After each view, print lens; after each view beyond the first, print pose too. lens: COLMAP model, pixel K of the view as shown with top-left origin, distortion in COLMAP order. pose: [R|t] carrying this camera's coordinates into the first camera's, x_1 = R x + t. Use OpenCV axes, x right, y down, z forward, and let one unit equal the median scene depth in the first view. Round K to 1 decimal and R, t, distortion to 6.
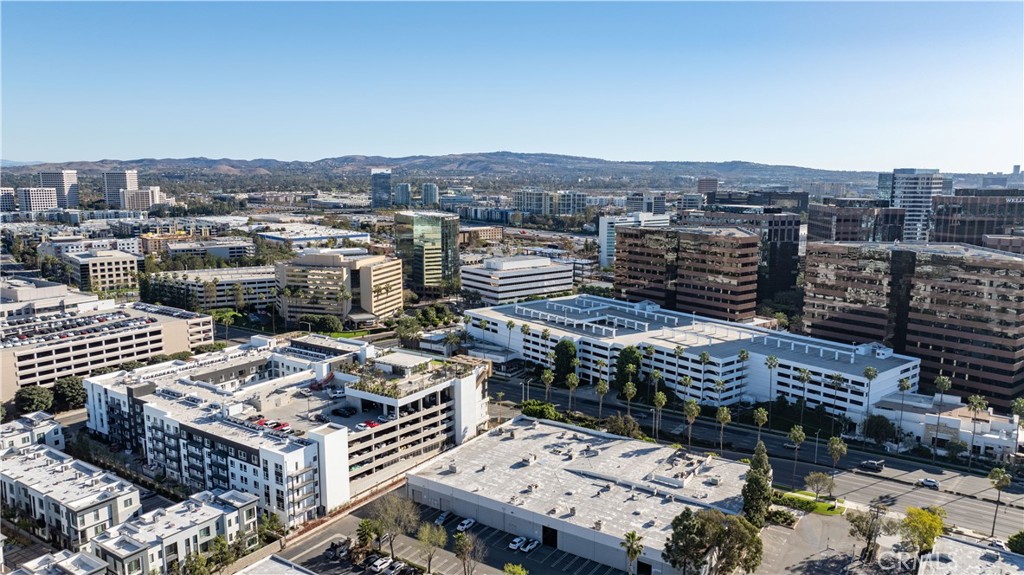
lens RADIAL K [[724.4, 0, 512.0], [0, 724.4, 287.5], [0, 0, 1]] dist [-0.025610, -0.002687]
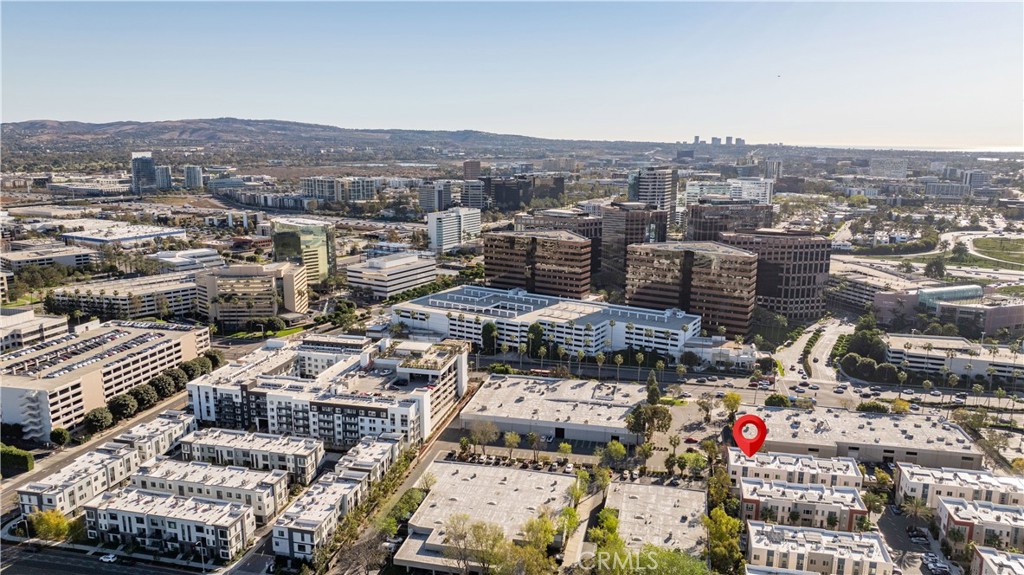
lens RADIAL K [[724.4, 0, 512.0], [0, 724.4, 287.5], [0, 0, 1]] dist [-0.025610, -0.002687]
pose [[0.935030, -0.069273, 0.347737, -0.402596], [0.053227, 0.997039, 0.055501, -0.079661], [-0.350552, -0.033386, 0.935948, -0.400421]]
